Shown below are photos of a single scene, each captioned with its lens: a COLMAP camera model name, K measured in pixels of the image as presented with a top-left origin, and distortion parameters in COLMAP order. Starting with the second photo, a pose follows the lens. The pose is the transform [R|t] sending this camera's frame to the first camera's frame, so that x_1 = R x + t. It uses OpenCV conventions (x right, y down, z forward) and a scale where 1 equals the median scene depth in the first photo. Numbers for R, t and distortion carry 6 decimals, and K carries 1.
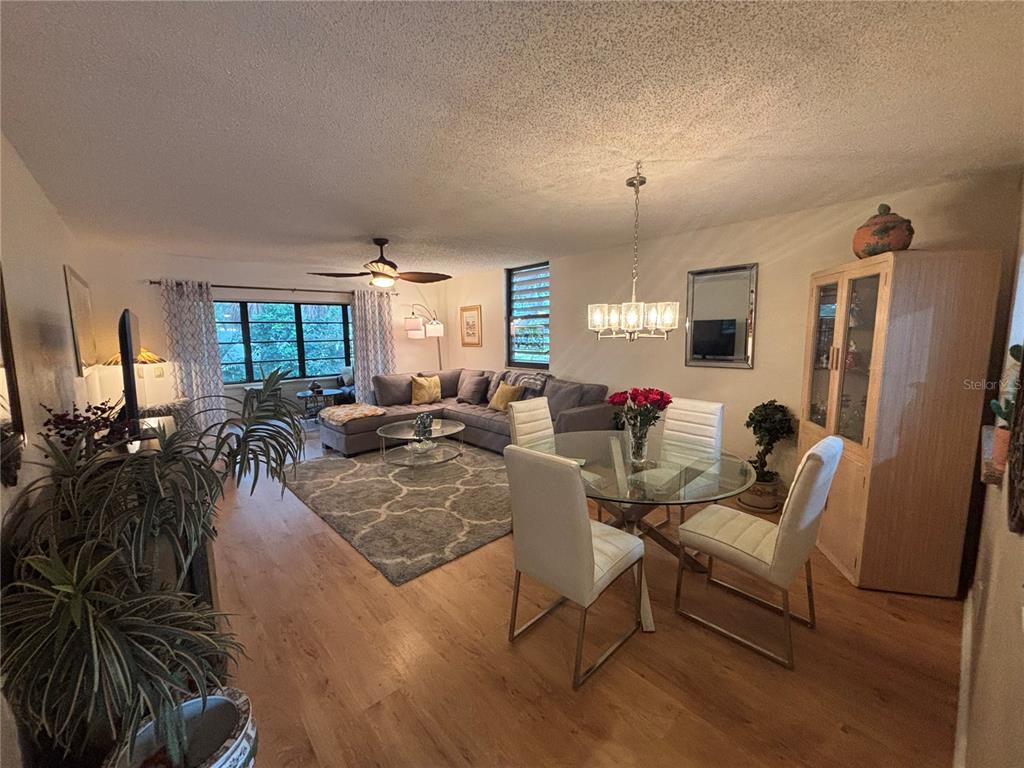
lens RADIAL K [[411.5, 0, 515.5], [0, 411.5, 383.6], [0, 0, 1]] dist [0.002354, -0.001385]
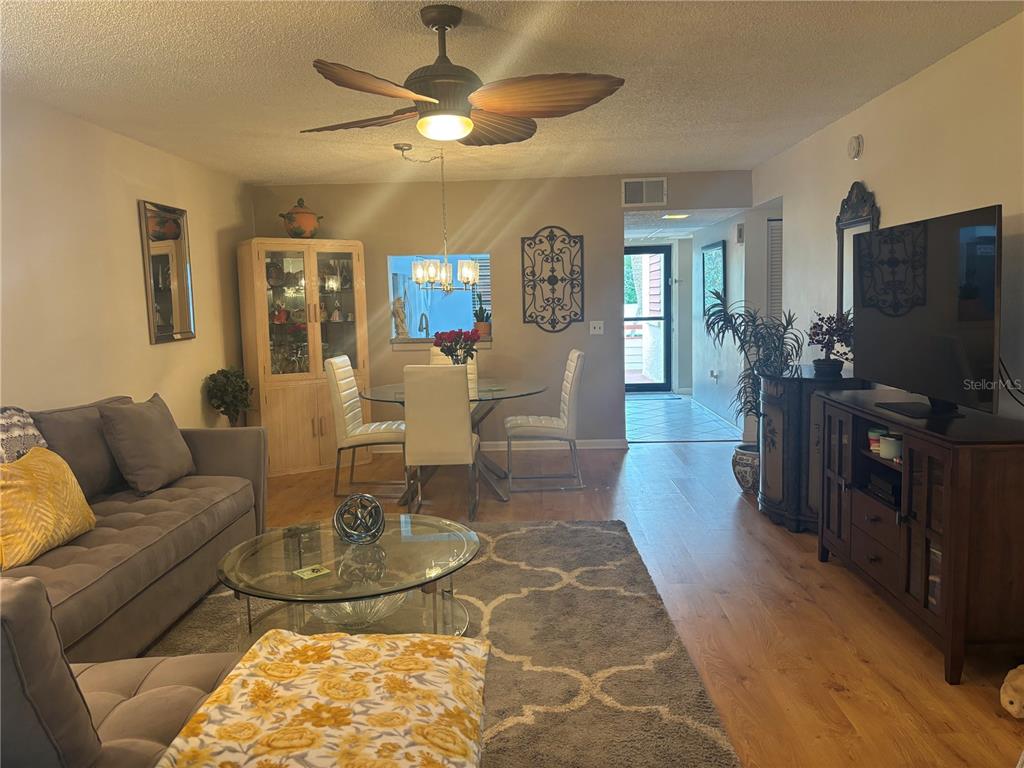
lens RADIAL K [[770.8, 0, 513.9], [0, 770.8, 379.9], [0, 0, 1]] dist [0.031278, -0.021865]
pose [[-0.722238, -0.042677, 0.690327, -0.583424], [0.121312, 0.974805, 0.187184, -0.100423], [-0.680923, 0.218936, -0.698864, 1.020464]]
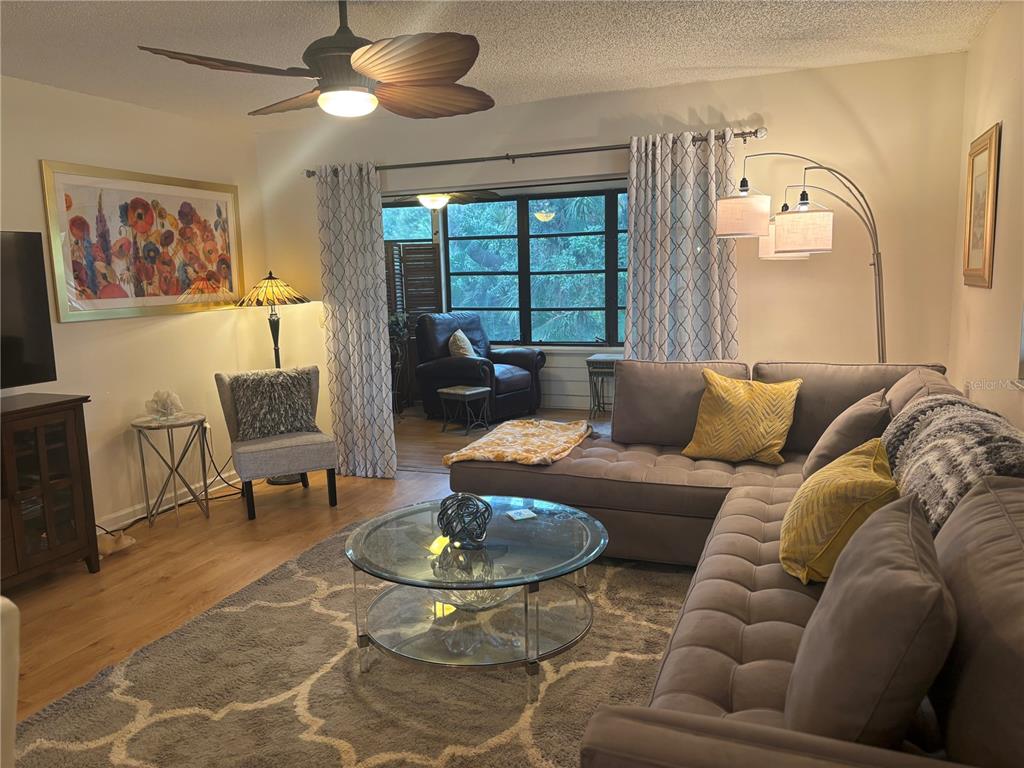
lens RADIAL K [[770.8, 0, 506.1], [0, 770.8, 380.7], [0, 0, 1]] dist [0.031278, -0.021865]
pose [[0.446658, 0.128395, -0.885444, 0.242393], [-0.089102, 0.991113, 0.098770, -0.059420], [0.890257, 0.034778, 0.454129, 0.566742]]
